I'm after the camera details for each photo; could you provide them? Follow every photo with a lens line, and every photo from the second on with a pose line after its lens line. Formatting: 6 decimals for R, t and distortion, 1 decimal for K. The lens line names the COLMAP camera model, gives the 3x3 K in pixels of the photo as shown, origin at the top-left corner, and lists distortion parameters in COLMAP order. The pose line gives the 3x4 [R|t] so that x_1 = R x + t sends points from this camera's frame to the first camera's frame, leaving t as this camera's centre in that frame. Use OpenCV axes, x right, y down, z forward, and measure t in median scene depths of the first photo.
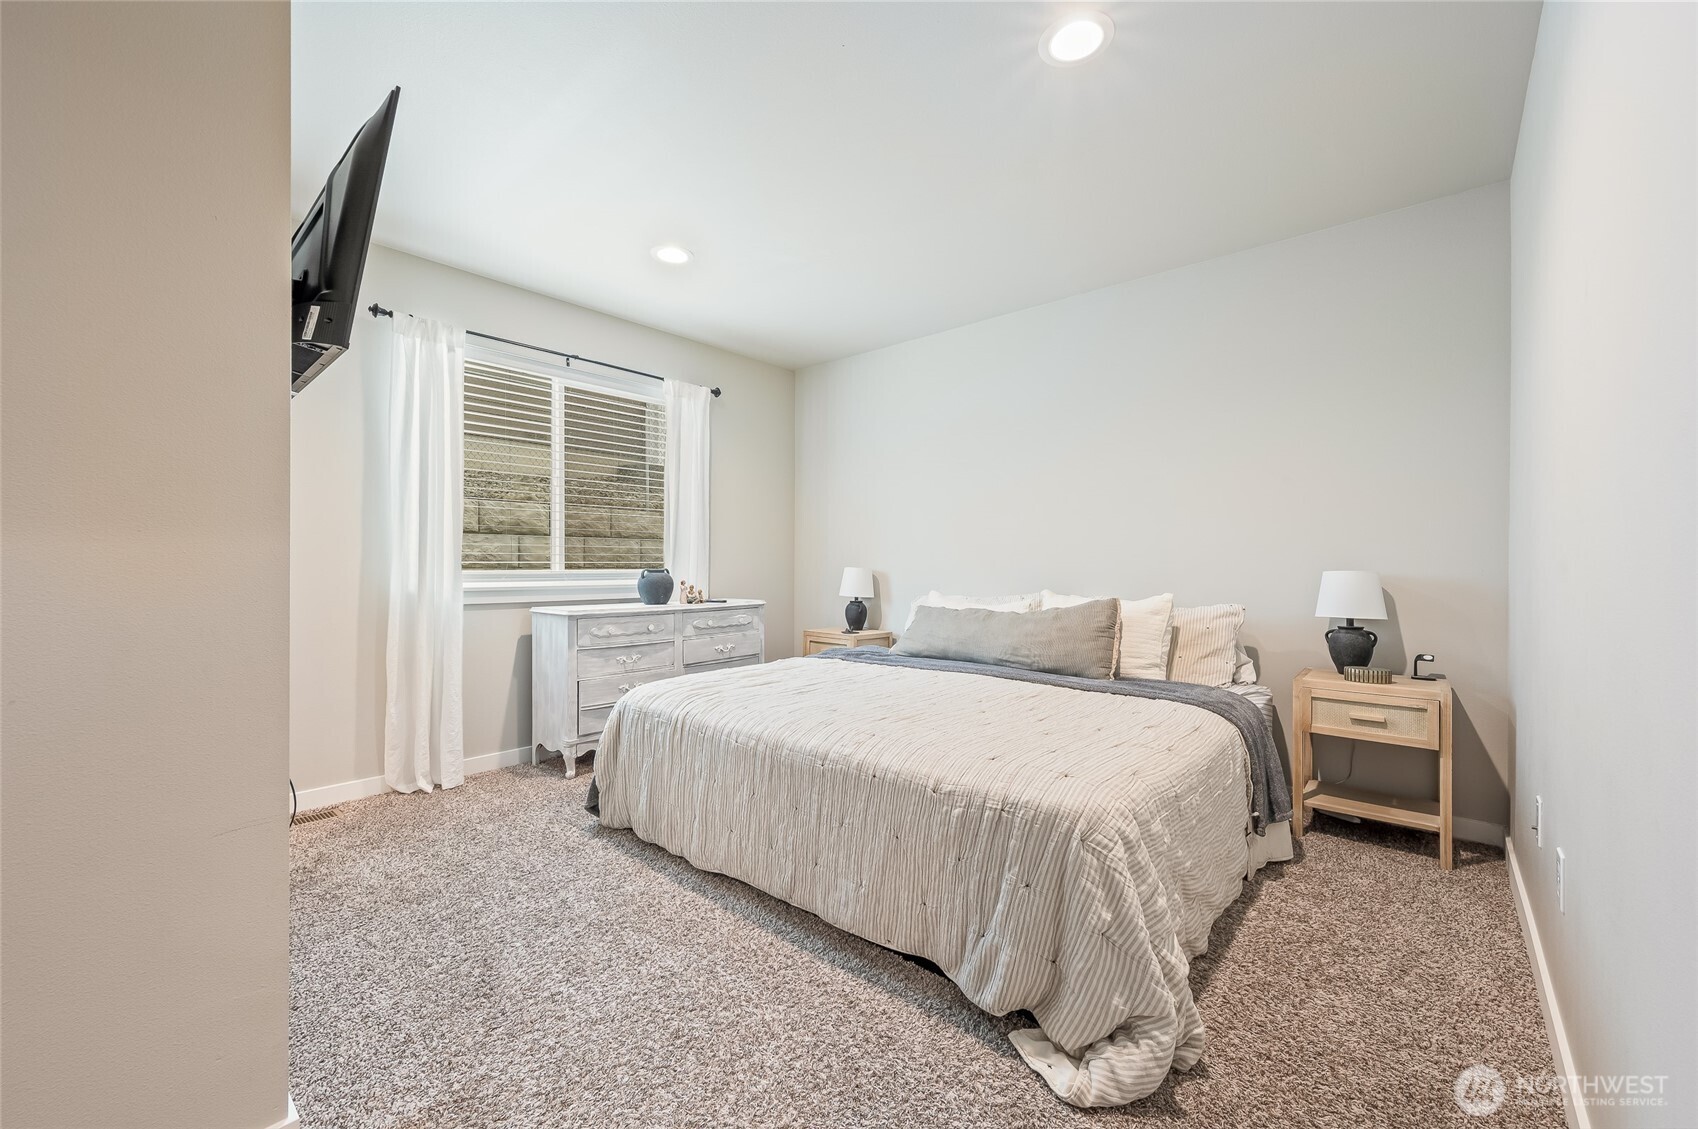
lens RADIAL K [[680.5, 0, 849.0], [0, 680.5, 564.5], [0, 0, 1]] dist [0.000424, 0.000112]
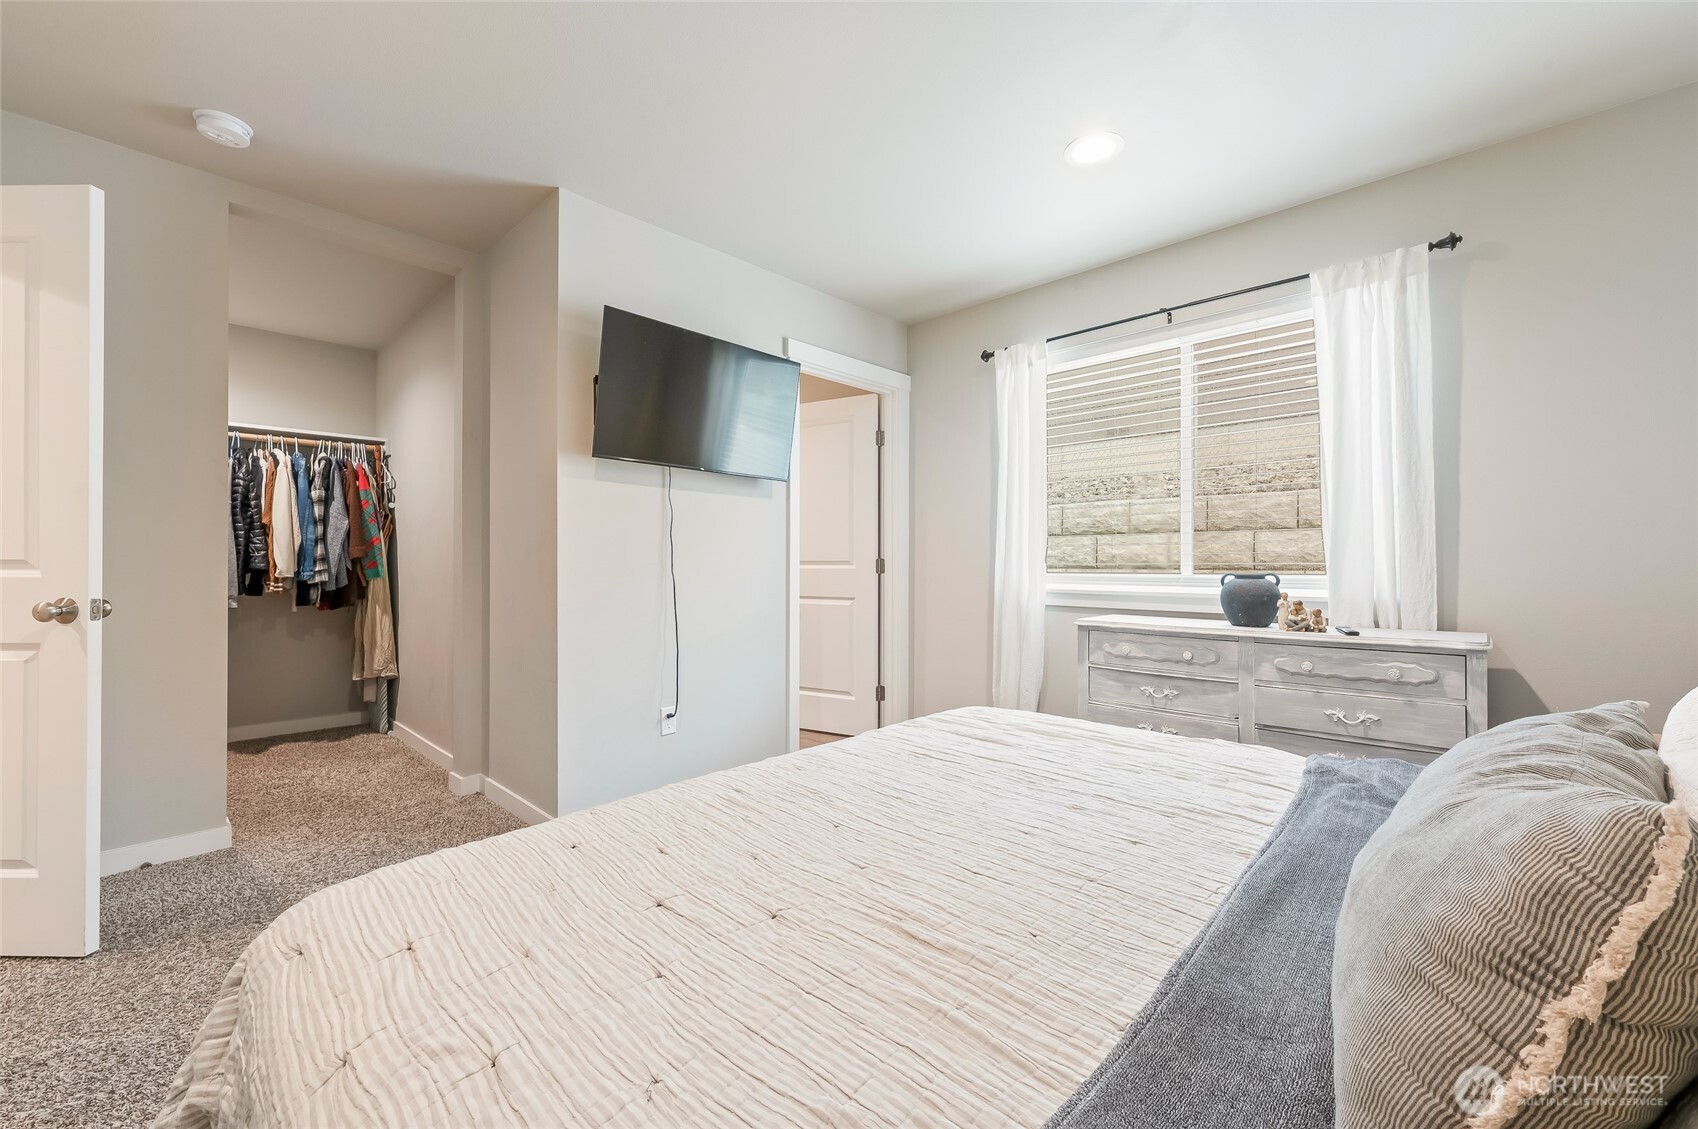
lens RADIAL K [[680.5, 0, 849.0], [0, 680.5, 564.5], [0, 0, 1]] dist [0.000424, 0.000112]
pose [[-0.031006, -0.004040, -0.999511, 0.404044], [-0.004147, 0.999984, -0.003914, 0.002296], [0.999511, 0.004024, -0.031022, 0.635567]]
